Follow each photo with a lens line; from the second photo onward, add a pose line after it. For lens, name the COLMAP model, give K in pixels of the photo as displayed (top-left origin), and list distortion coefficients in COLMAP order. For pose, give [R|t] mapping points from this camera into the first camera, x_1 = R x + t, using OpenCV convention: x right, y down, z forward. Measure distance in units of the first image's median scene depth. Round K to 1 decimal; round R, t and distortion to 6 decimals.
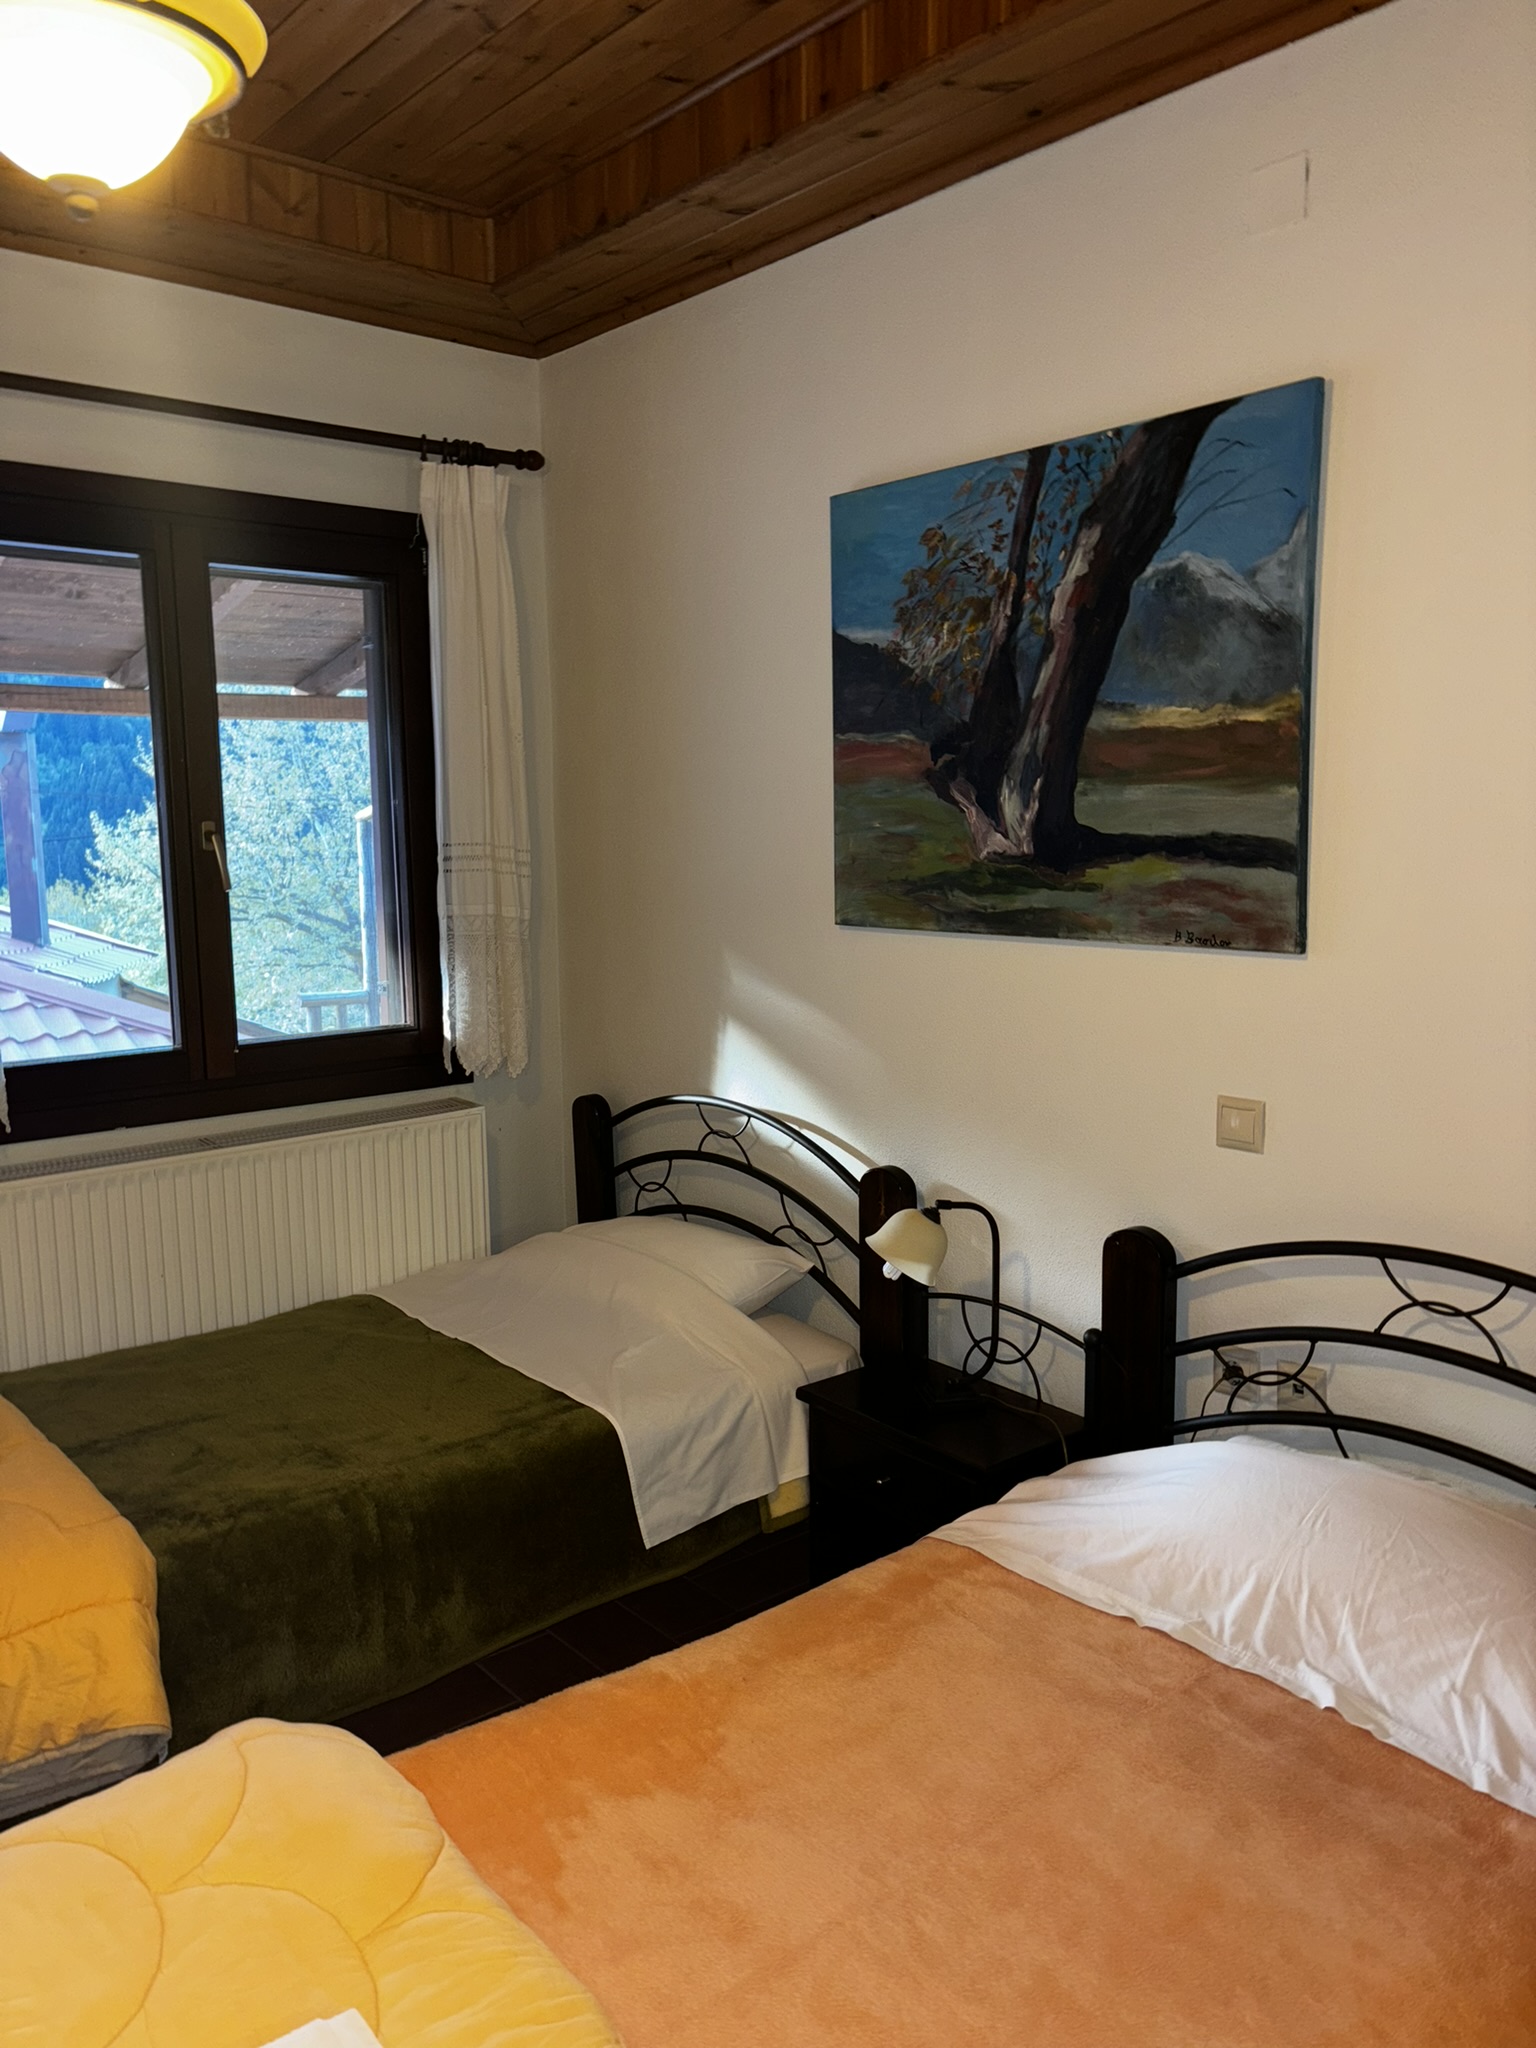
lens RADIAL K [[1549.1, 0, 764.9], [0, 1549.1, 1039.7], [0, 0, 1]] dist [0.030516, -0.021577]
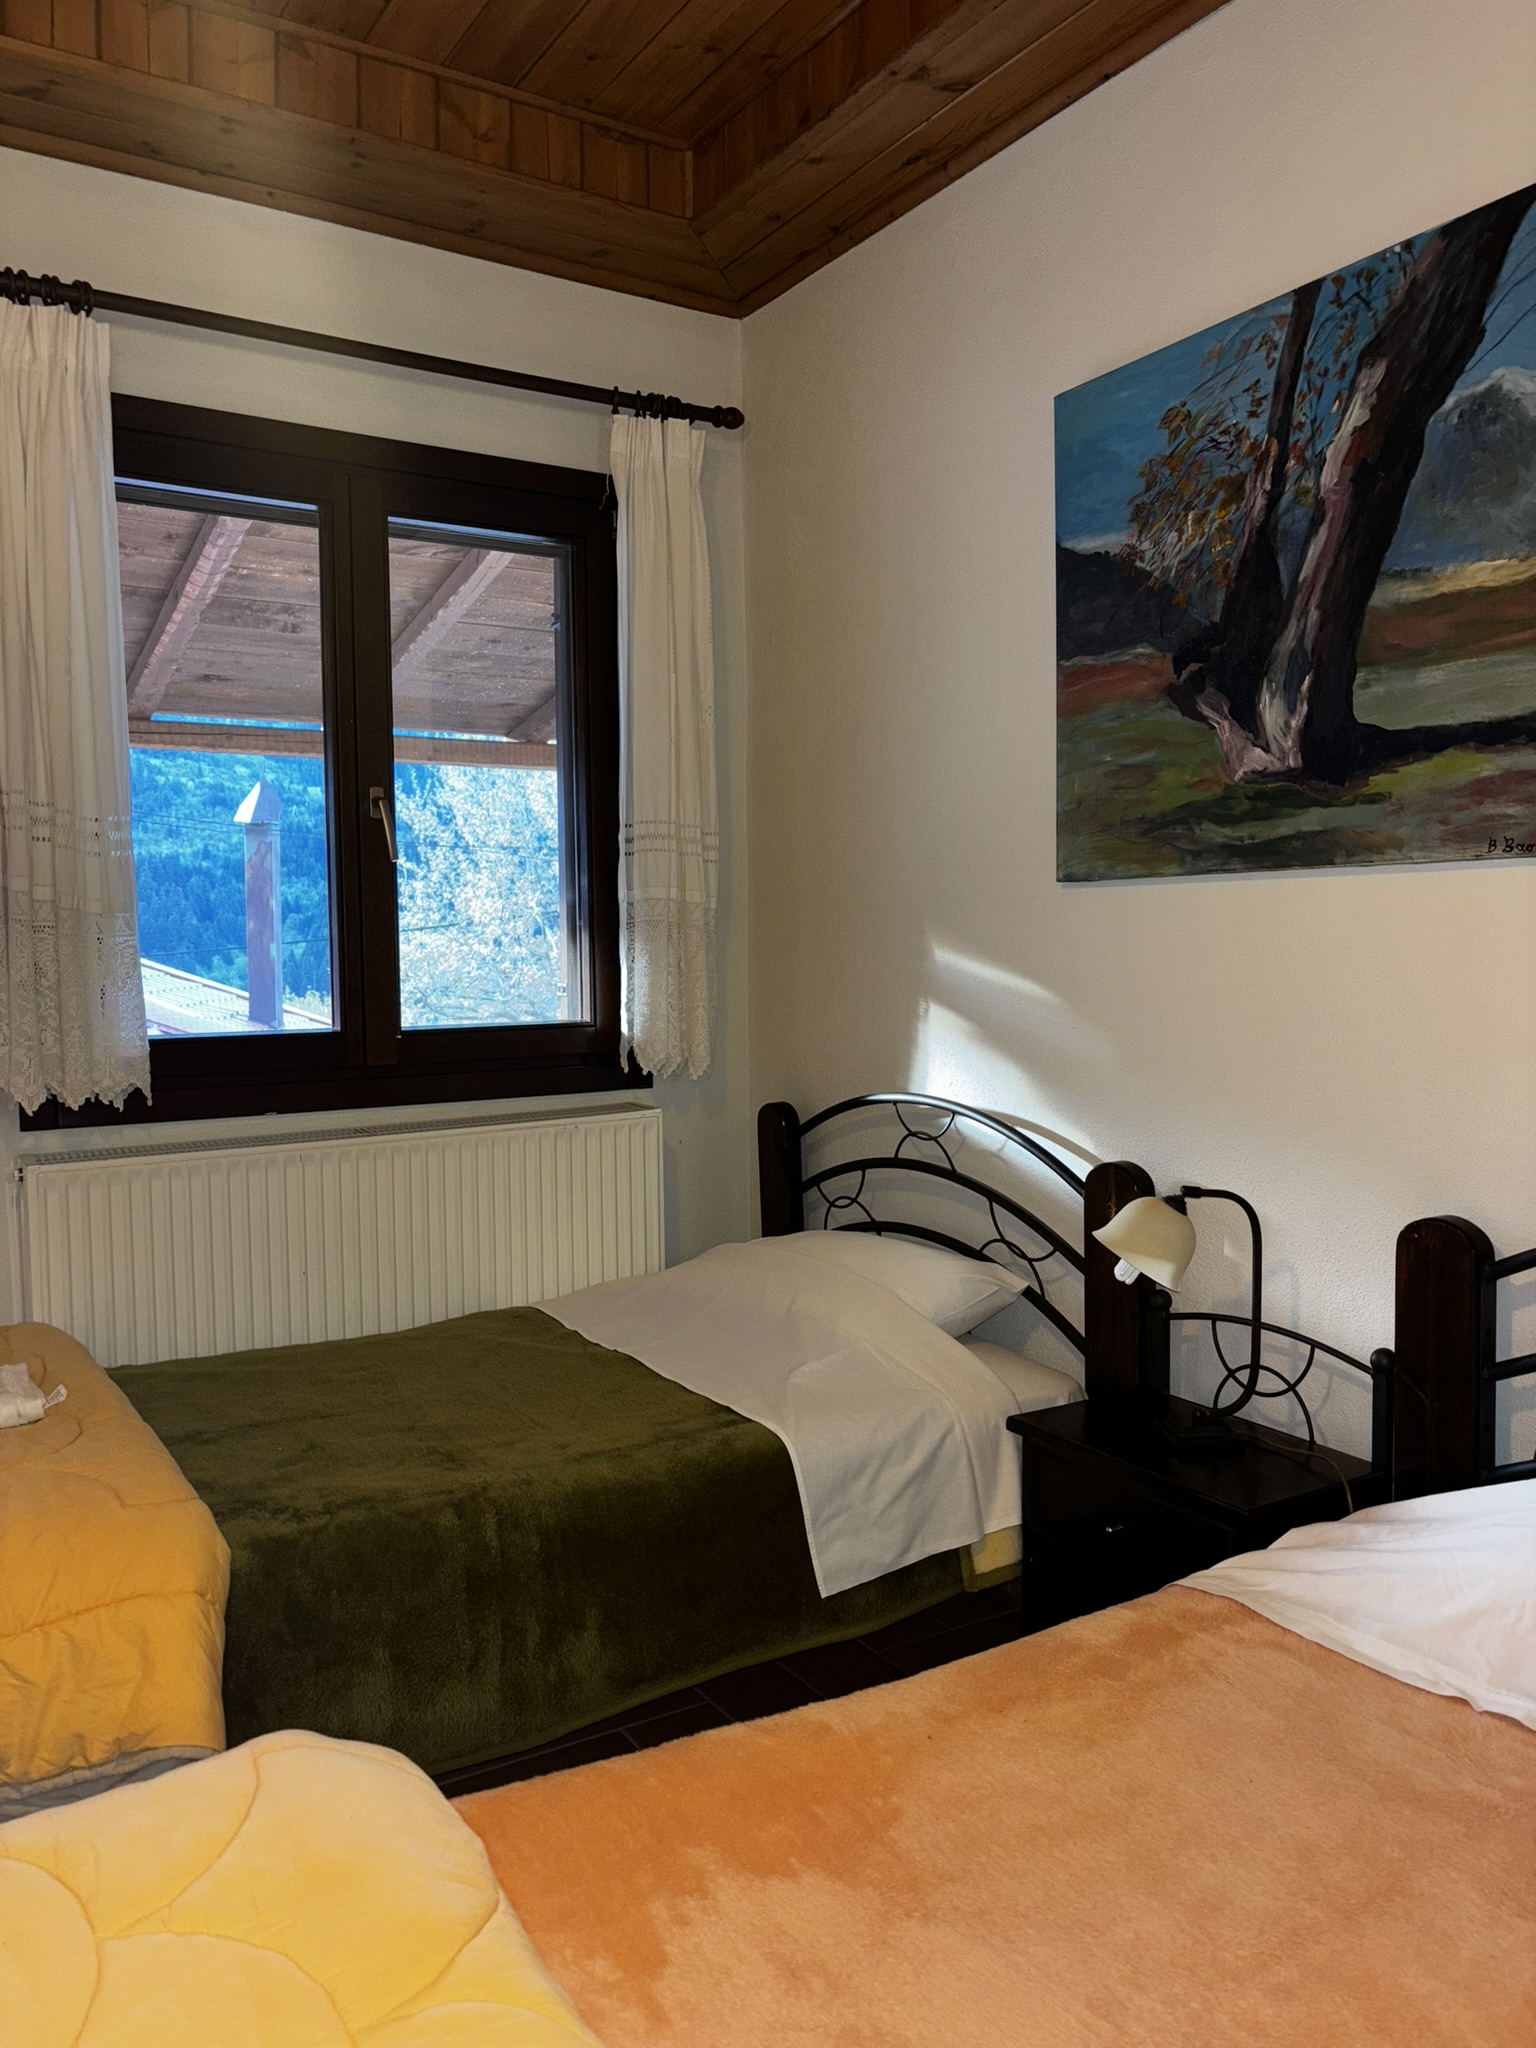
lens RADIAL K [[1549.1, 0, 770.0], [0, 1549.1, 1023.9], [0, 0, 1]] dist [0.030516, -0.021577]
pose [[0.990431, 0.009414, -0.137687, 0.007489], [-0.021228, 0.996190, -0.084591, 0.091256], [0.136366, 0.086704, 0.986857, 0.148107]]
